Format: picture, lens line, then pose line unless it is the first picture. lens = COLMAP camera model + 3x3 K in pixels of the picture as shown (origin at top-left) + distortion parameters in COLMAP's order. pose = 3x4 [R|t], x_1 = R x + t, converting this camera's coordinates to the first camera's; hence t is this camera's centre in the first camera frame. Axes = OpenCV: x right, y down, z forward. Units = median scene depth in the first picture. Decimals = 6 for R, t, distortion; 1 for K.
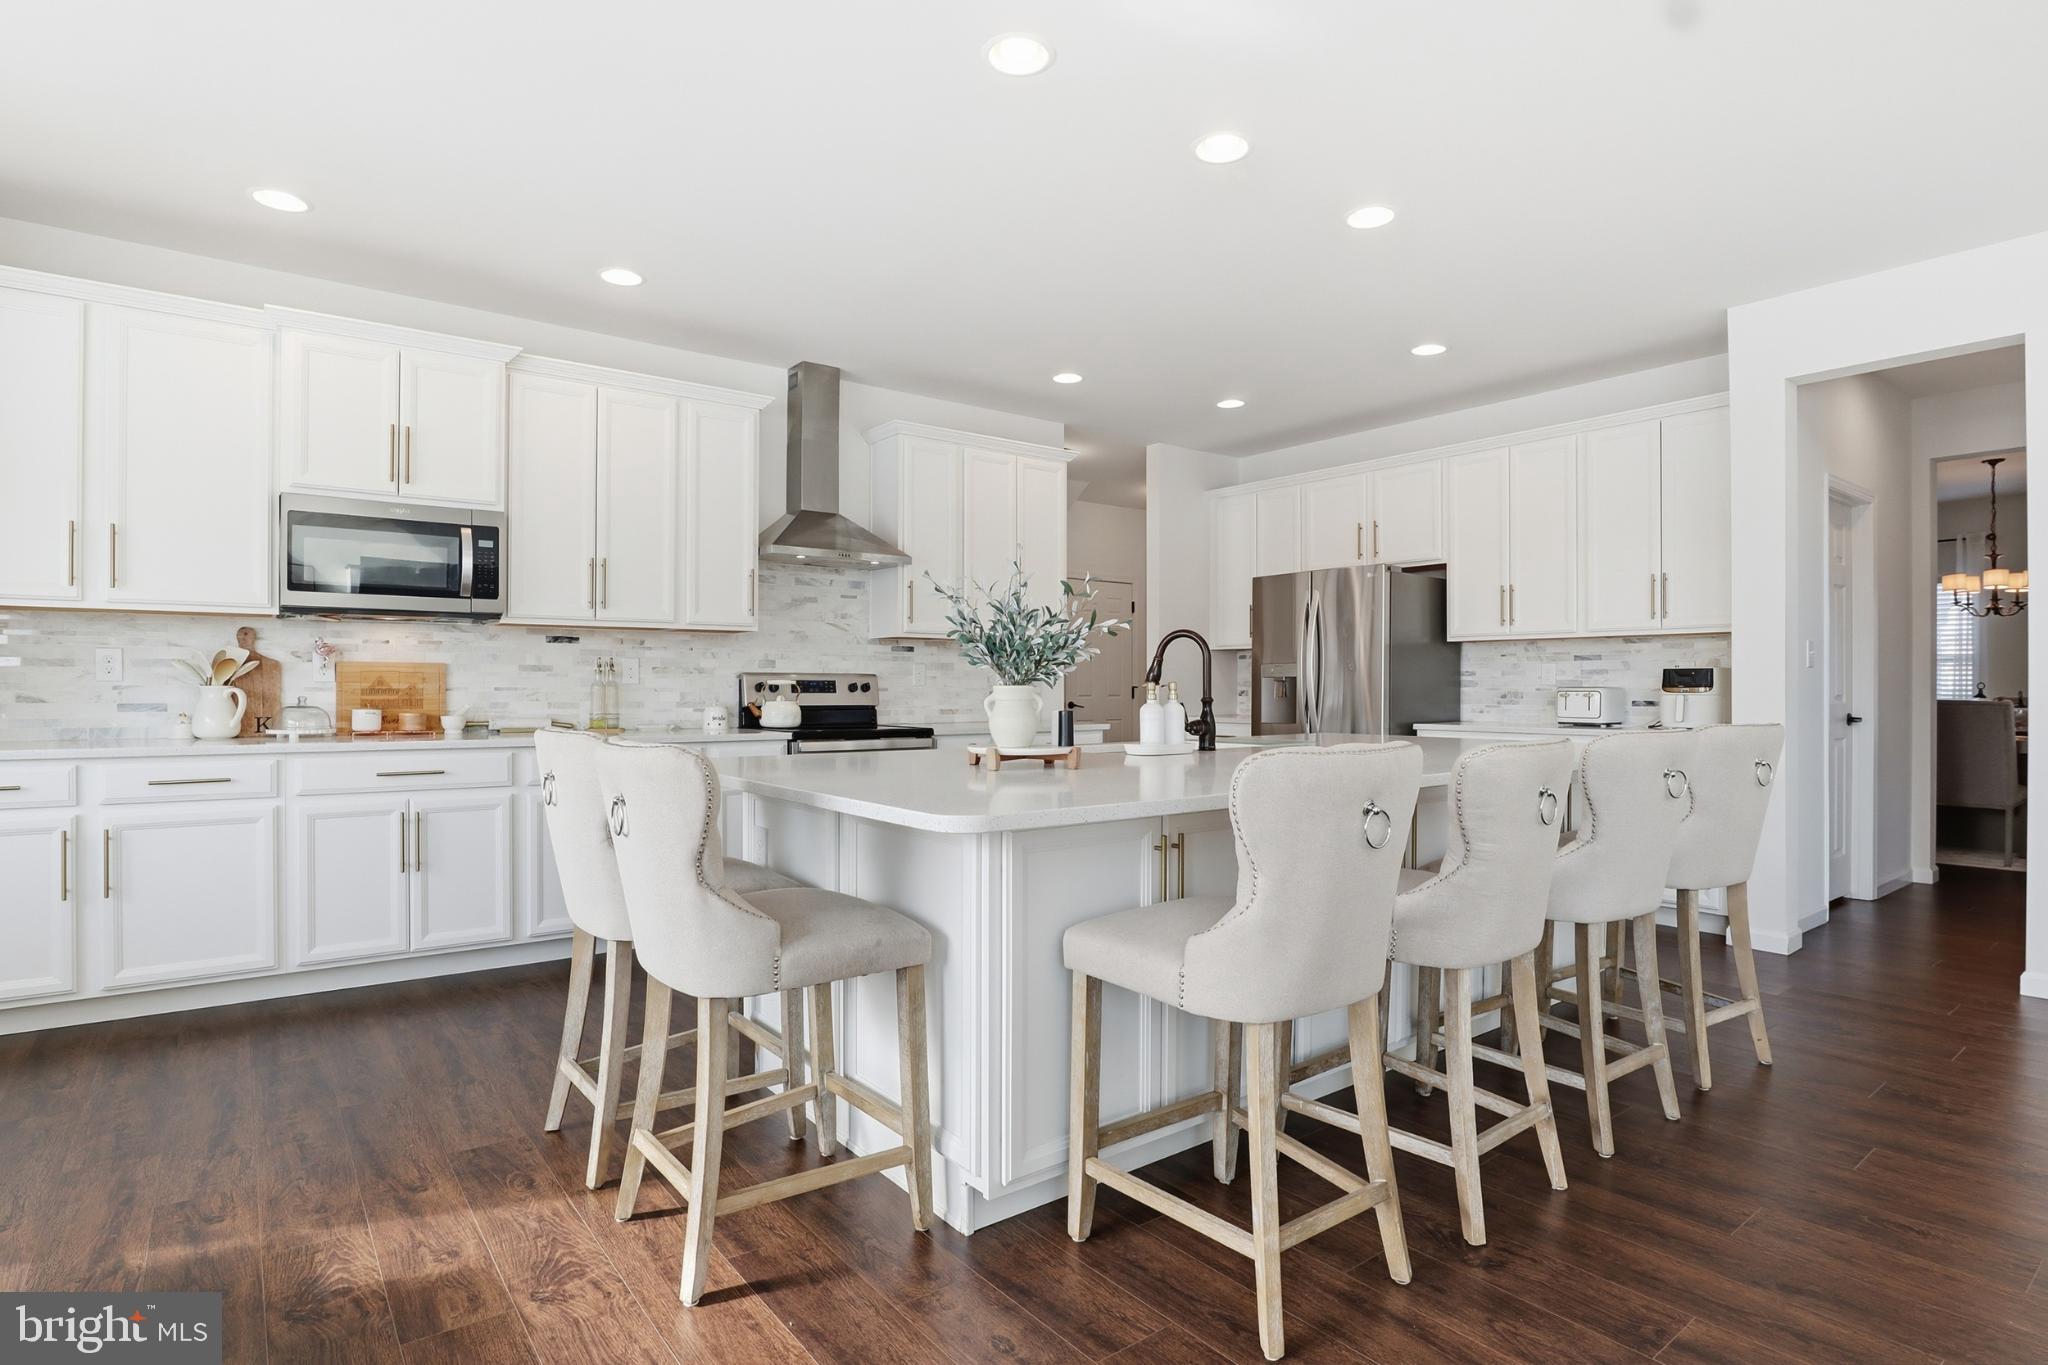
lens RADIAL K [[1053.2, 0, 1016.8], [0, 1053.2, 688.6], [0, 0, 1]] dist [-0.035855, 0.009286]
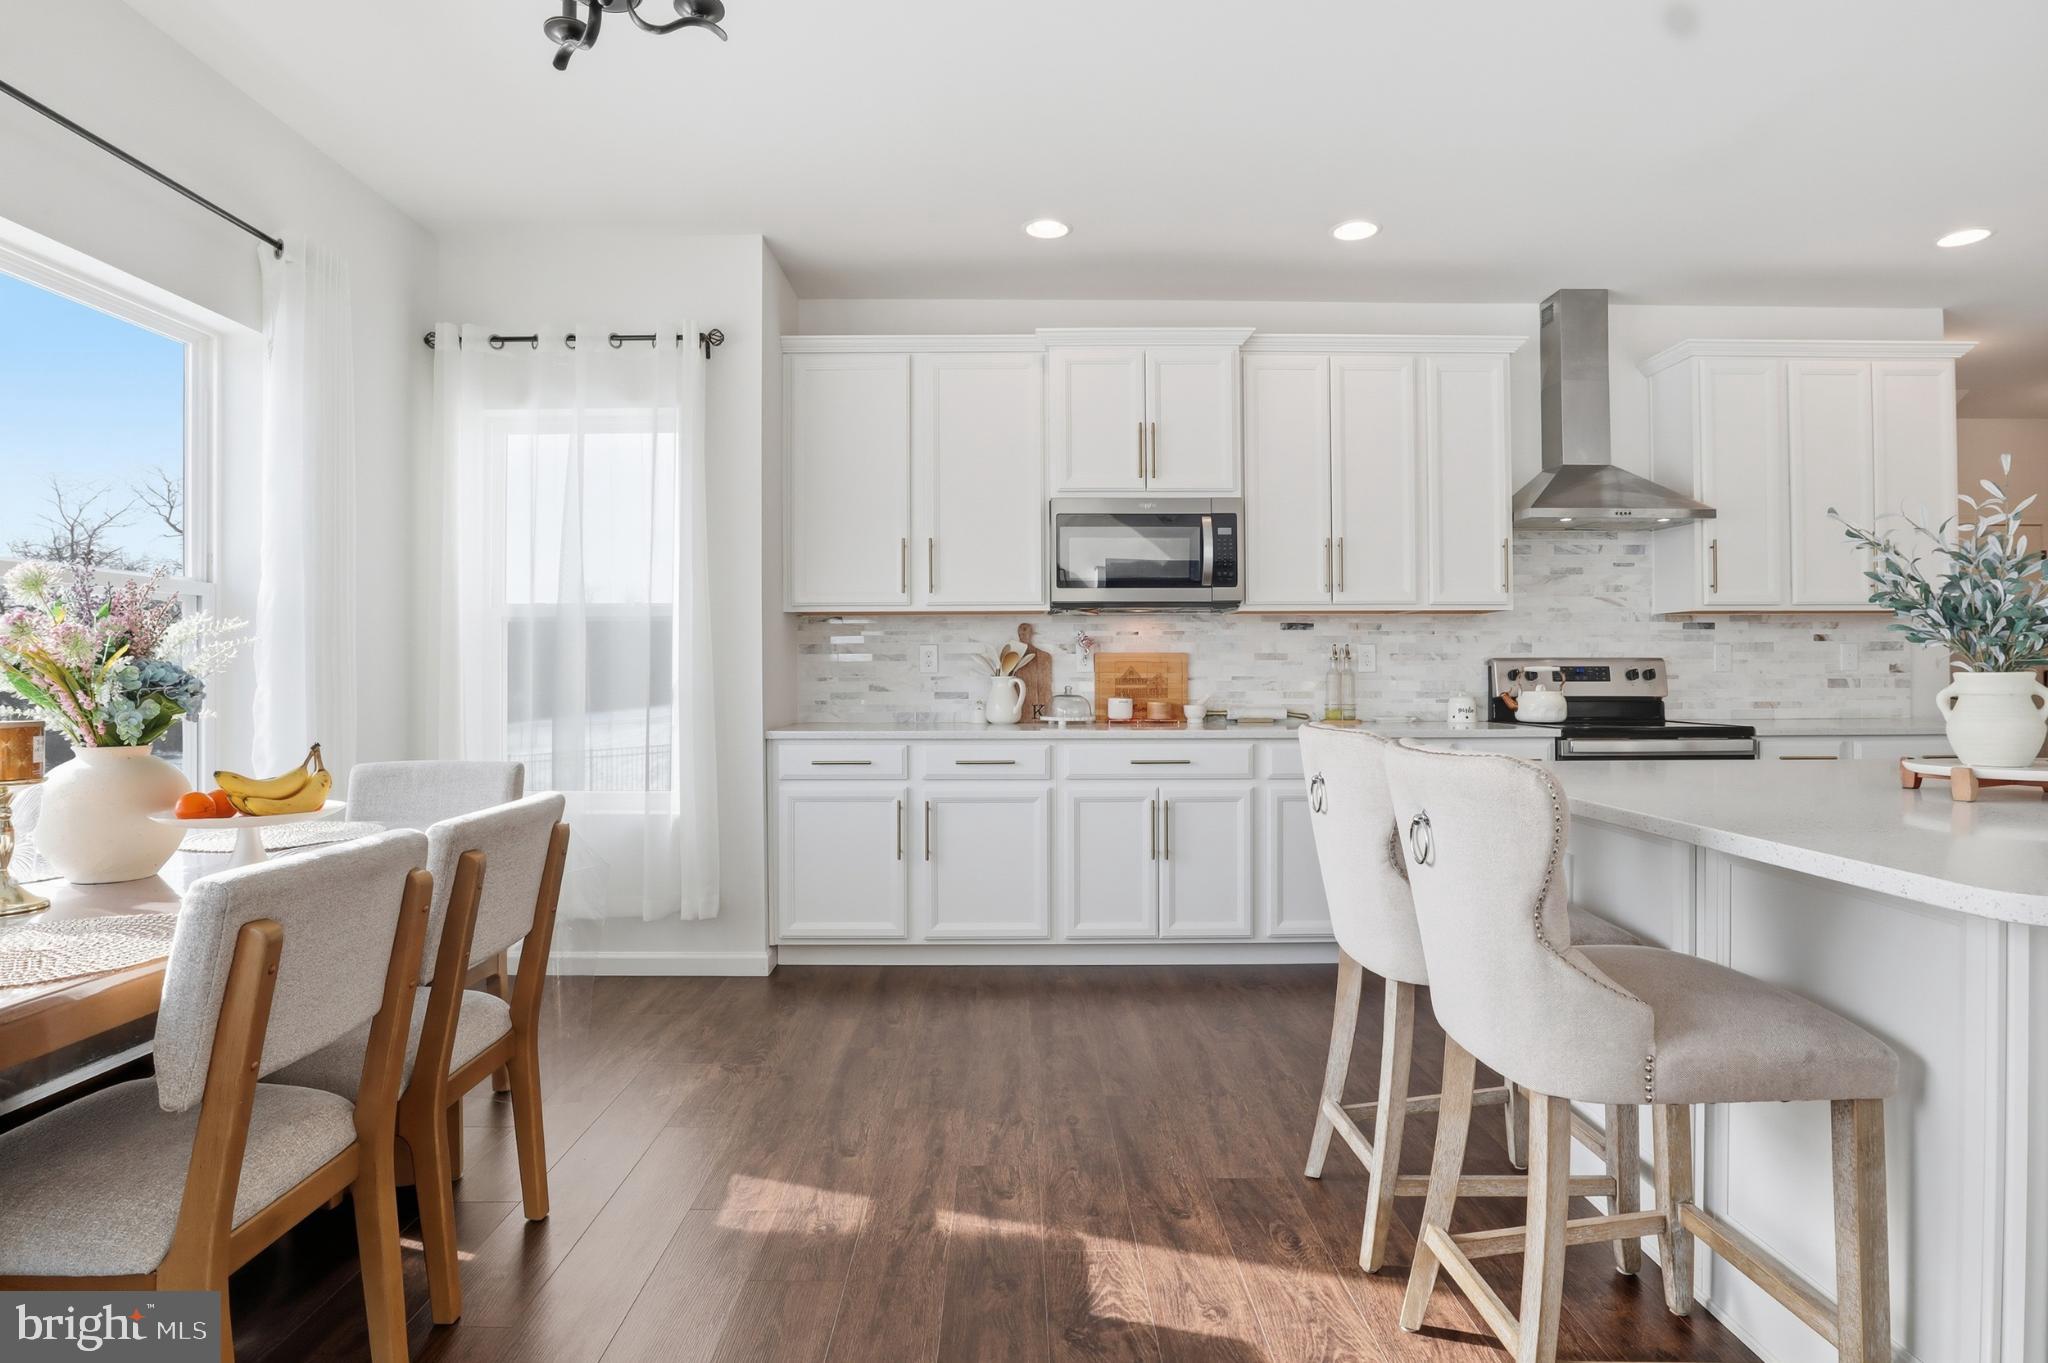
lens RADIAL K [[1060.2, 0, 1019.9], [0, 1060.2, 669.5], [0, 0, 1]] dist [-0.034299, 0.000277]
pose [[0.802240, -0.008067, -0.596947, -0.072434], [0.004566, 0.999962, -0.007377, -0.001669], [0.596984, 0.003192, 0.802247, 0.087095]]
